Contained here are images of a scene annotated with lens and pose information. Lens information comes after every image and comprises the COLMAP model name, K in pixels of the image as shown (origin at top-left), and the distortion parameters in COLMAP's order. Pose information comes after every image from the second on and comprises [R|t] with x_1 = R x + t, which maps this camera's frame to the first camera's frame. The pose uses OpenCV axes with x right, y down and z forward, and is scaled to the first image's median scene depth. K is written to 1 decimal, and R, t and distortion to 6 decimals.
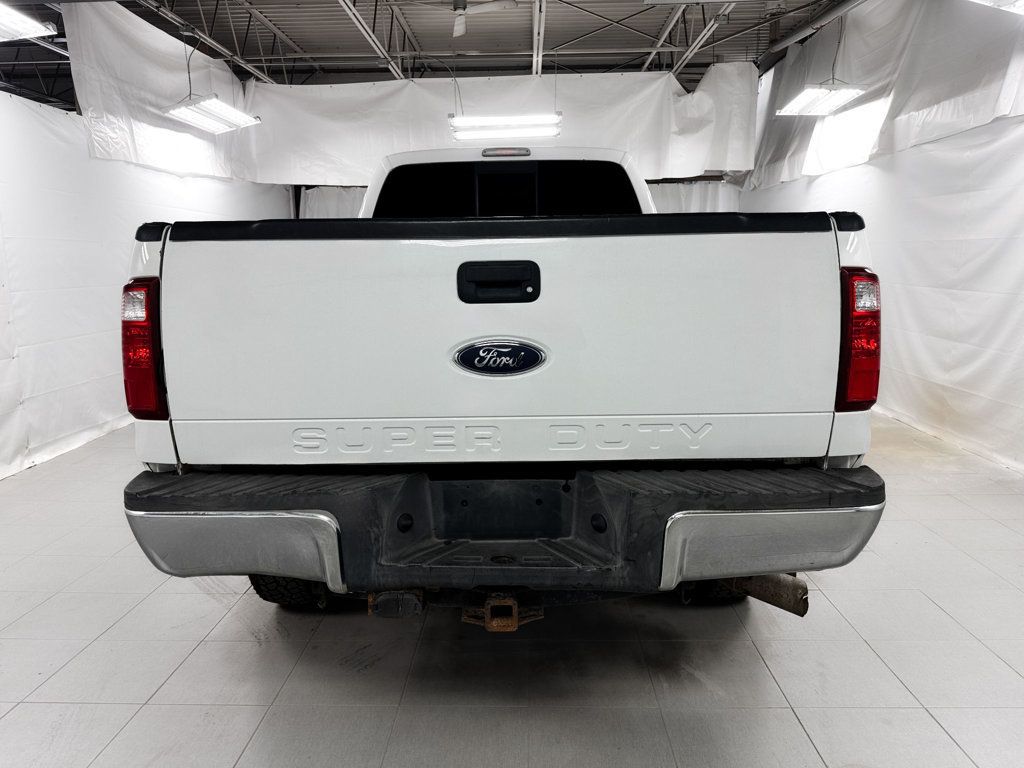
lens RADIAL K [[715.9, 0, 512.0], [0, 715.9, 384.0], [0, 0, 1]] dist [0.008226, -0.001187]
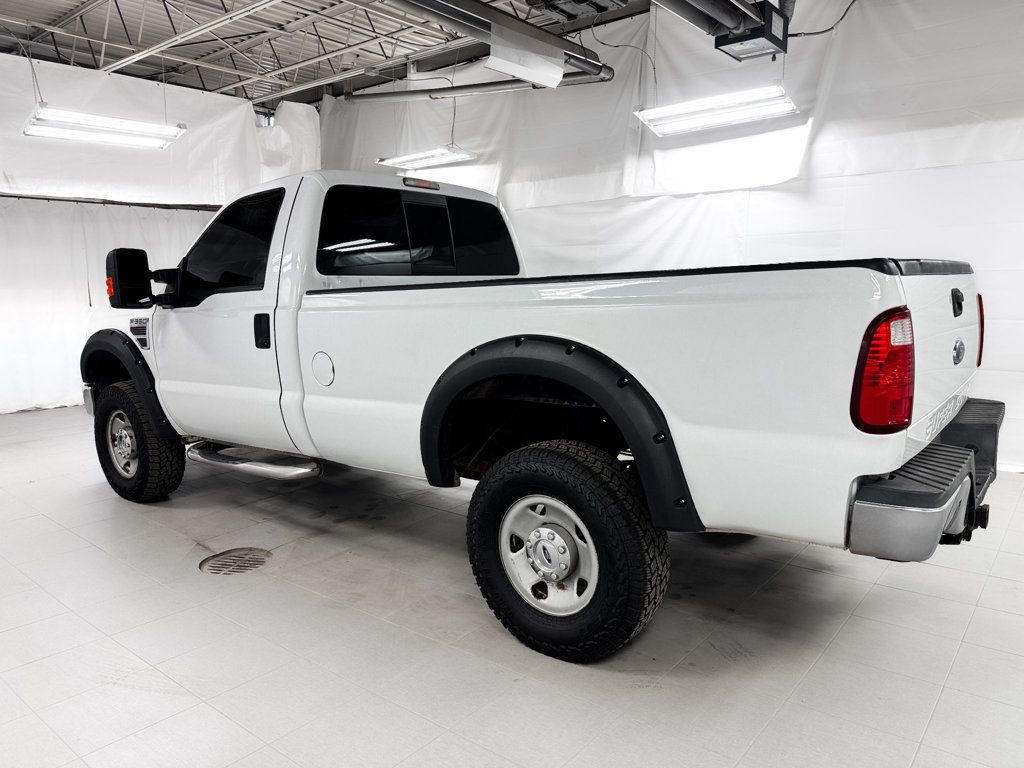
lens RADIAL K [[715.9, 0, 512.0], [0, 715.9, 384.0], [0, 0, 1]] dist [0.008226, -0.001187]
pose [[0.607226, -0.106745, 0.787326, -0.519615], [0.142118, 0.989545, 0.024554, -0.041122], [-0.781716, 0.096983, 0.616048, 0.229348]]
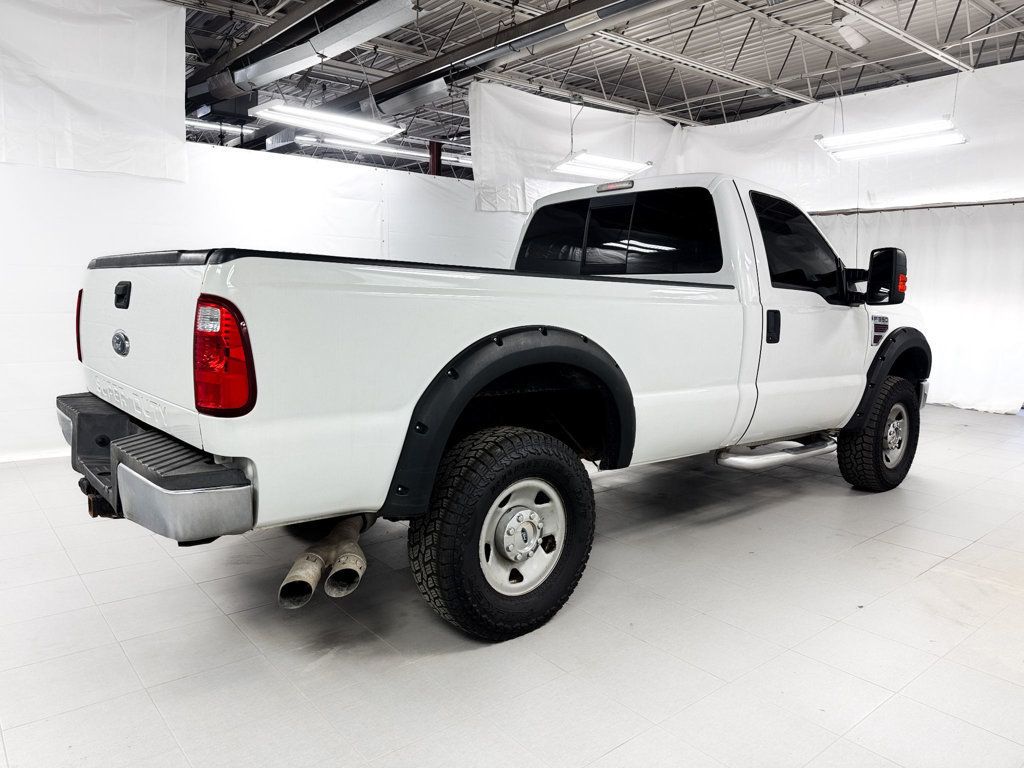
lens RADIAL K [[715.9, 0, 512.0], [0, 715.9, 384.0], [0, 0, 1]] dist [0.008226, -0.001187]
pose [[0.656693, 0.123889, -0.743913, 0.490686], [-0.154663, 0.987572, 0.027937, -0.036226], [0.738128, 0.096709, 0.667693, 0.167936]]
